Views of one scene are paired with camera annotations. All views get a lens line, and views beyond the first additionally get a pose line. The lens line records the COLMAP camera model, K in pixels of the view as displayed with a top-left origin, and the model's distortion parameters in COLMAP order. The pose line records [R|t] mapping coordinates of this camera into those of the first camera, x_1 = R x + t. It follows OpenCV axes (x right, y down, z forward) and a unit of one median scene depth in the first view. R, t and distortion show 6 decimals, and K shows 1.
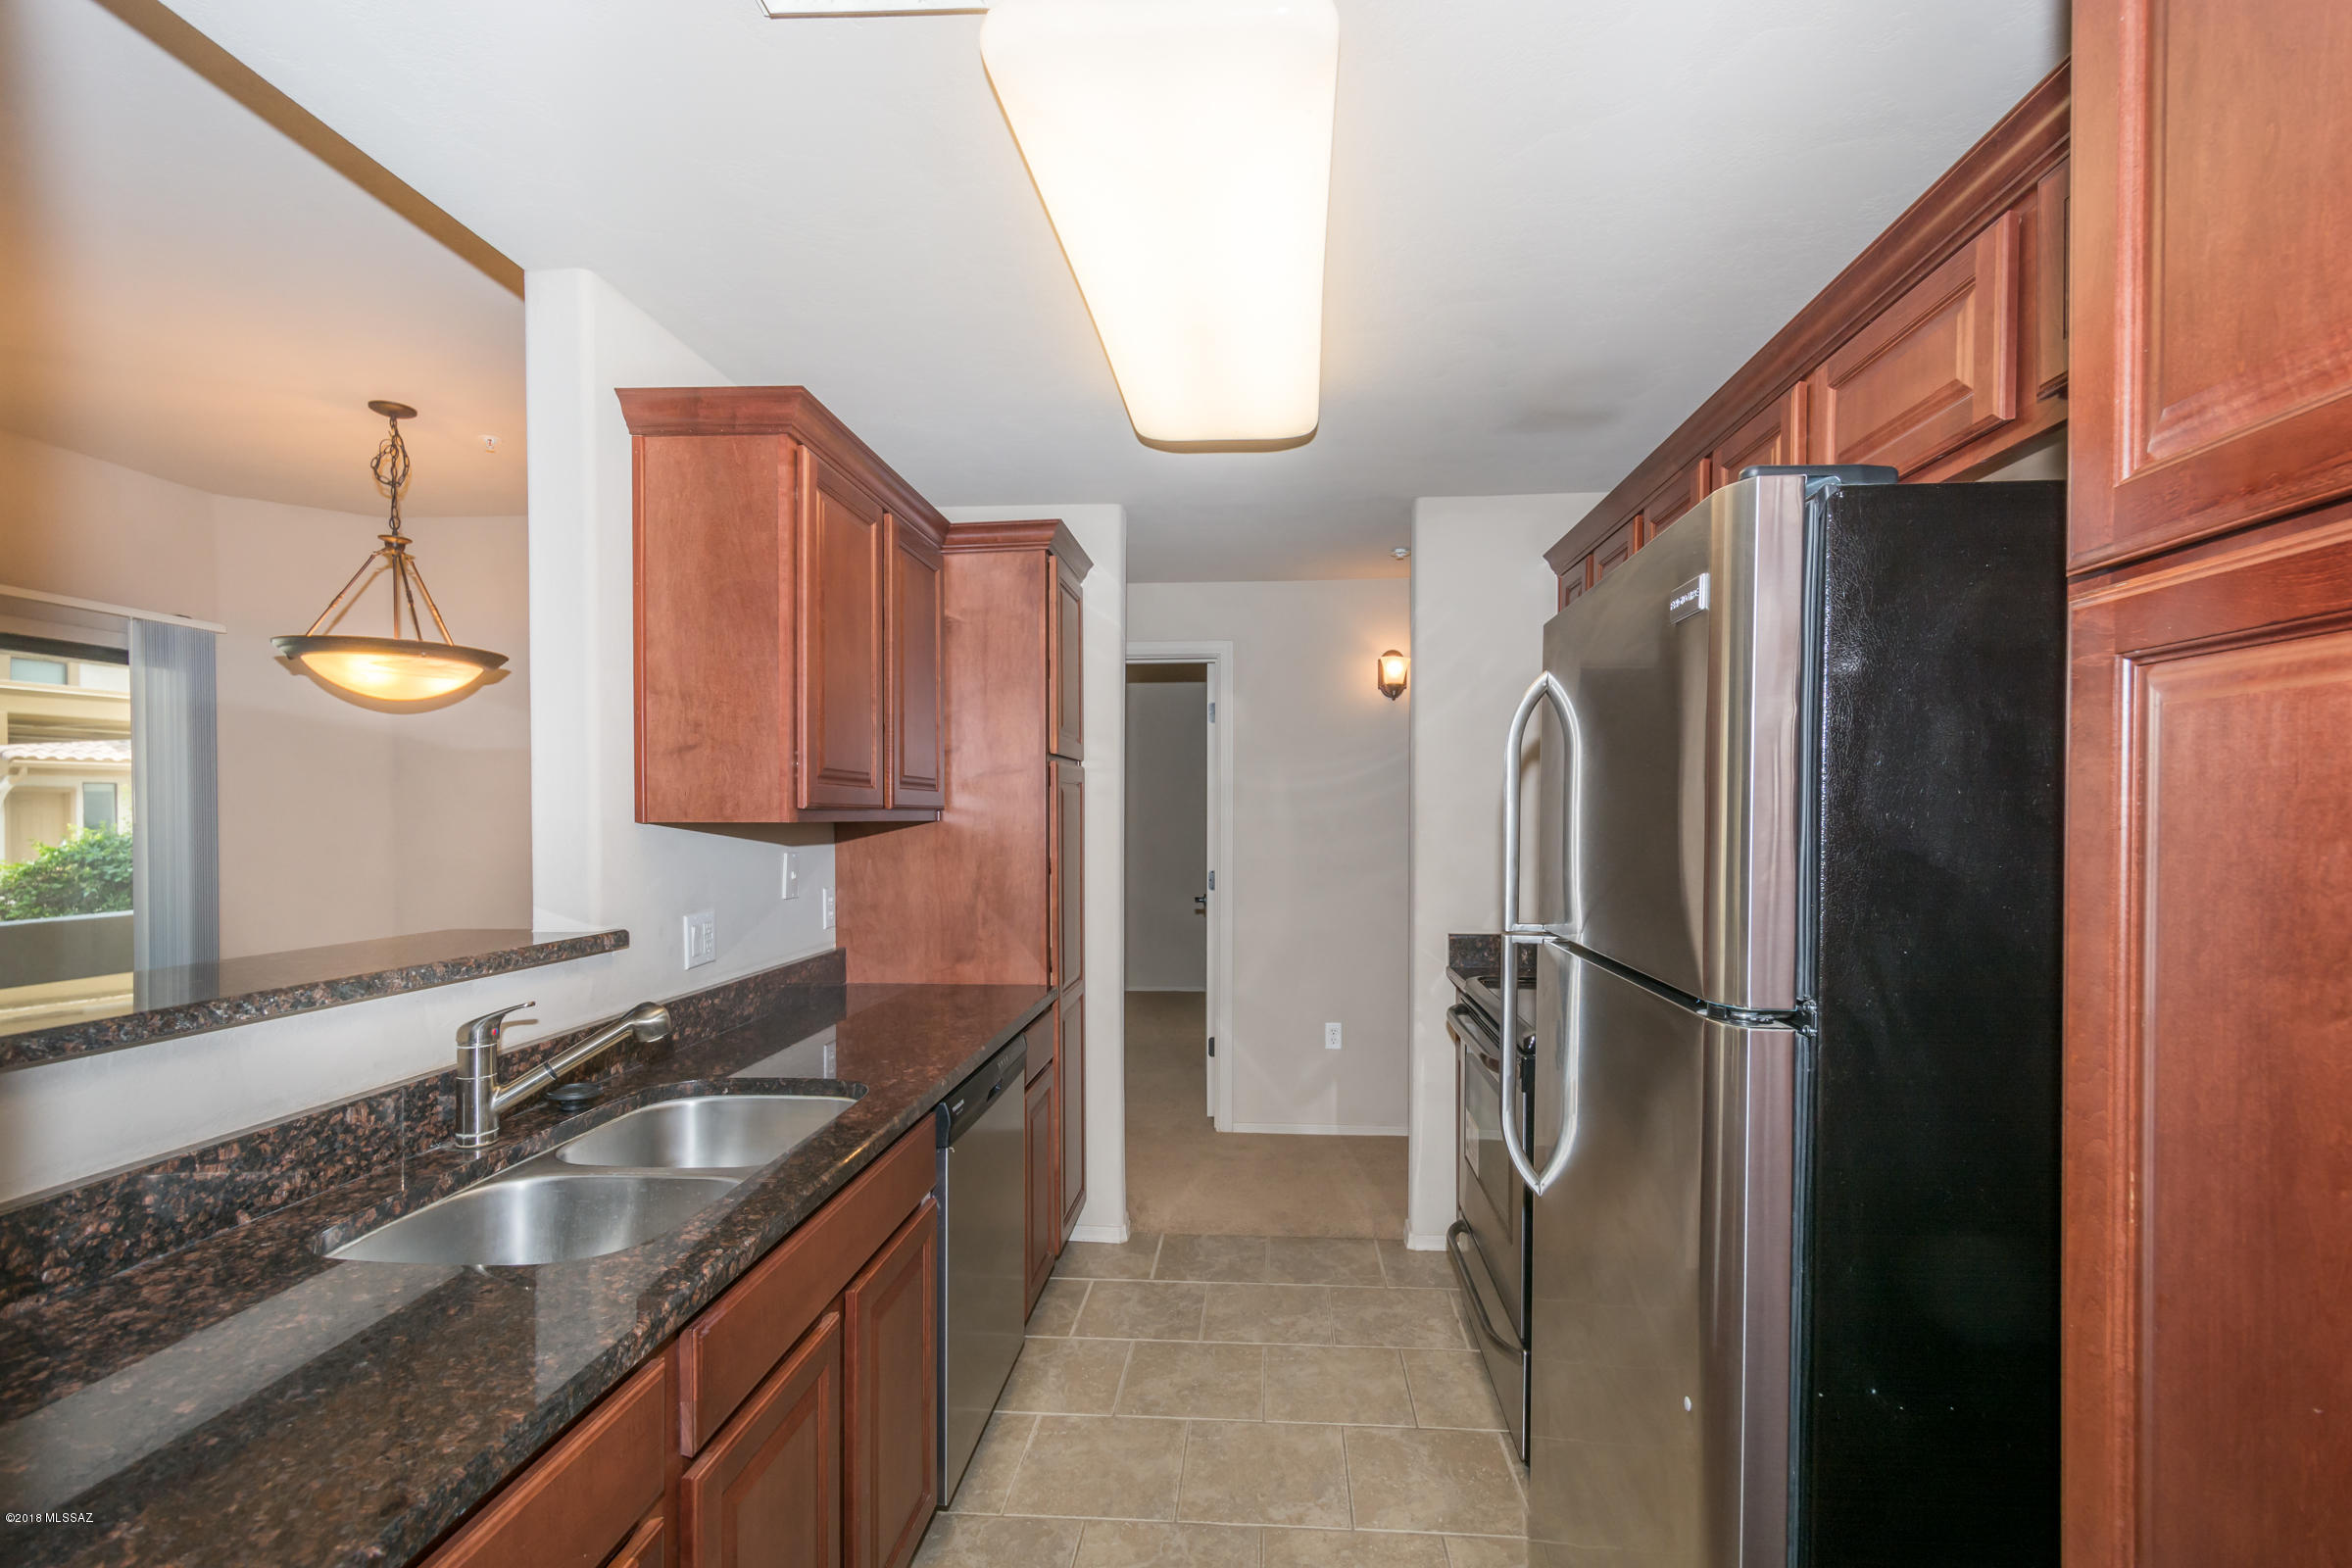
lens RADIAL K [[1020.3, 0, 1176.7], [0, 1020.3, 832.8], [0, 0, 1]] dist [-0.000214, -0.010834]
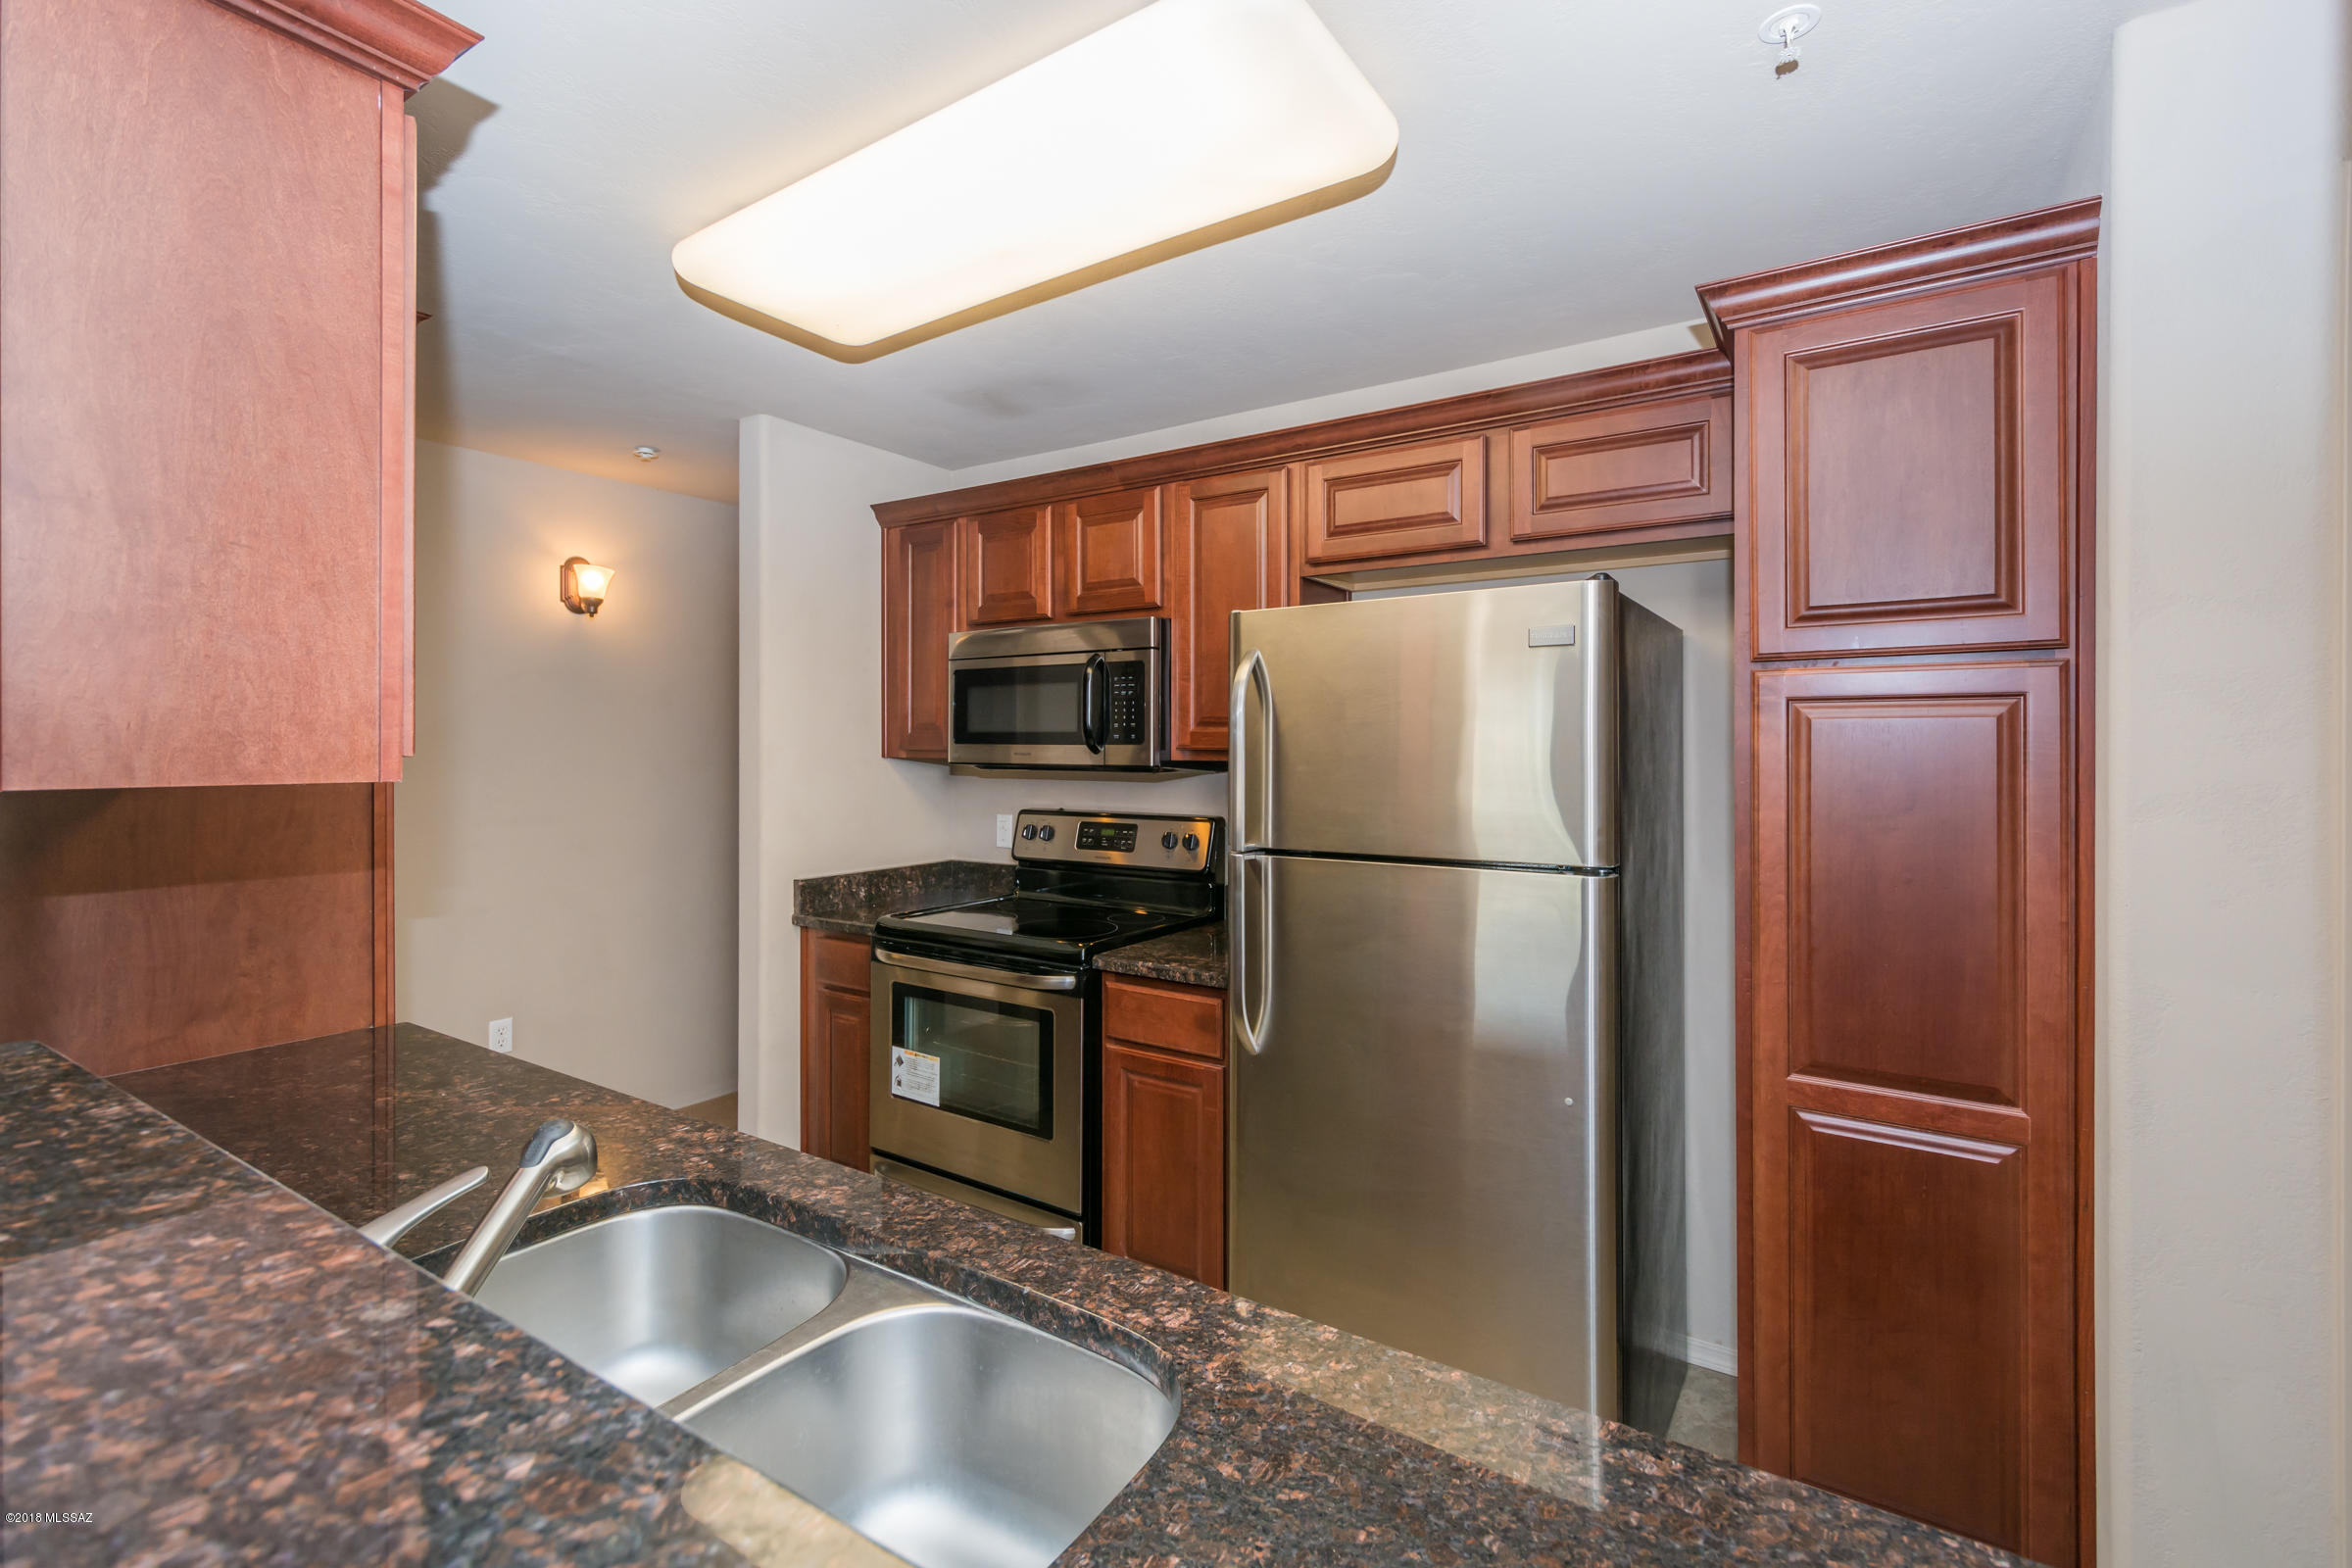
lens RADIAL K [[1020.1, 0, 1207.1], [0, 1020.1, 736.9], [0, 0, 1]] dist [0.001795, 0.000435]
pose [[0.471433, 0.008414, 0.881862, -0.386709], [0.016316, 0.999700, -0.018261, -0.009926], [-0.881751, 0.022997, 0.471154, 0.205036]]
